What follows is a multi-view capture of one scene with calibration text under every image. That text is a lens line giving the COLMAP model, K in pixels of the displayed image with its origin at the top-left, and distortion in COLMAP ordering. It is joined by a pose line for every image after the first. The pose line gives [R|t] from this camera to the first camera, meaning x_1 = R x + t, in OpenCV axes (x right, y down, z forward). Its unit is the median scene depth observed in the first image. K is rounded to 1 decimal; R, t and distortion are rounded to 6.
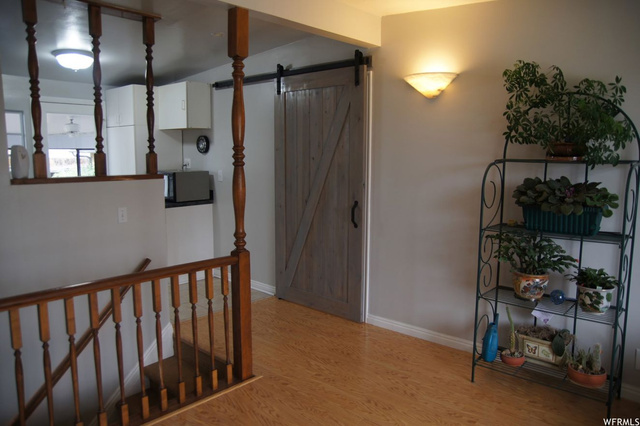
lens RADIAL K [[467.4, 0, 323.0], [0, 467.4, 213.1], [0, 0, 1]] dist [-0.068991, 0.033911]
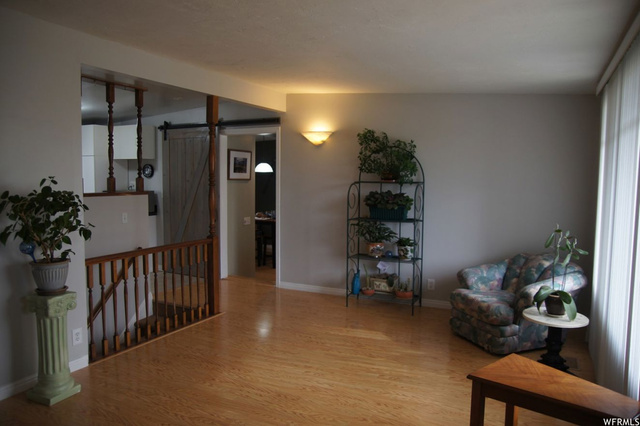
lens RADIAL K [[467.4, 0, 320.0], [0, 467.4, 214.1], [0, 0, 1]] dist [-0.068991, 0.033911]
pose [[0.964188, -0.017314, 0.264653, -0.248797], [0.029935, 0.998595, -0.043732, 0.088905], [-0.263524, 0.050088, 0.963352, -0.733160]]
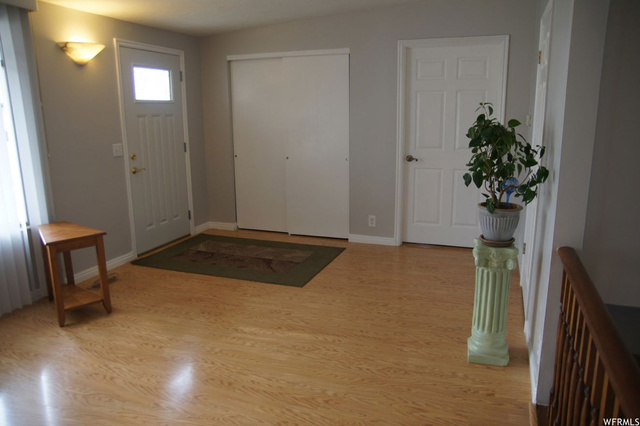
lens RADIAL K [[467.4, 0, 321.1], [0, 467.4, 211.8], [0, 0, 1]] dist [-0.068991, 0.033911]
pose [[-0.930041, 0.081444, -0.358317, 0.359103], [-0.040369, 0.946579, 0.319936, -0.328074], [0.365232, 0.312018, -0.877069, 2.792477]]
